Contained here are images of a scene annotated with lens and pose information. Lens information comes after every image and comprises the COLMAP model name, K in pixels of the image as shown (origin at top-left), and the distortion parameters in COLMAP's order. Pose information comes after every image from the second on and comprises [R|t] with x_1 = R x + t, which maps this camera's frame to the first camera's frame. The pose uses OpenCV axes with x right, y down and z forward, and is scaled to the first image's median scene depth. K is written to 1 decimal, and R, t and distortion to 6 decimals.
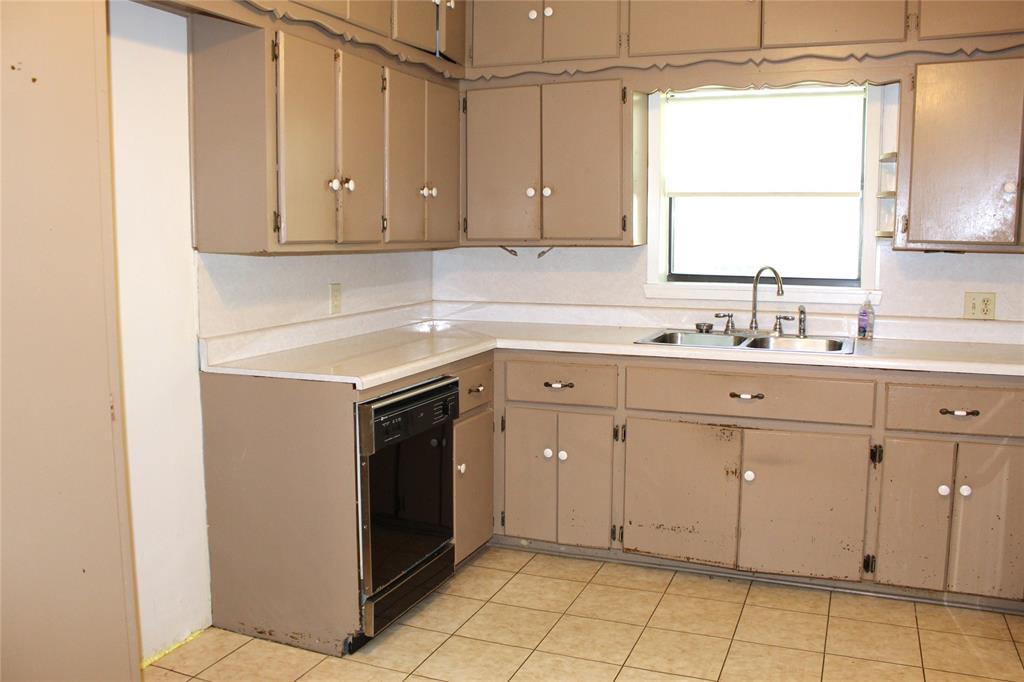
lens RADIAL K [[860.8, 0, 512.0], [0, 860.8, 341.0], [0, 0, 1]] dist [-0.182912, 0.162663]
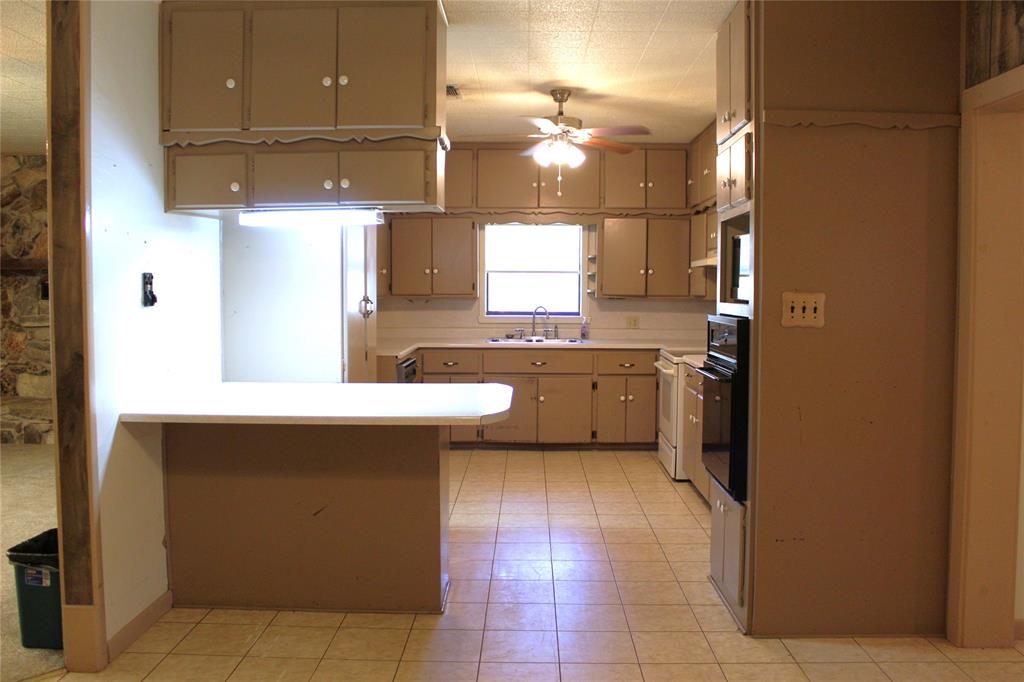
lens RADIAL K [[845.3, 0, 512.0], [0, 845.3, 341.0], [0, 0, 1]] dist [-0.171014, 0.155128]
pose [[0.931338, -0.016115, 0.363798, -0.574385], [0.036792, 0.998072, -0.049977, 0.108349], [-0.362292, 0.059931, 0.930136, -1.012241]]
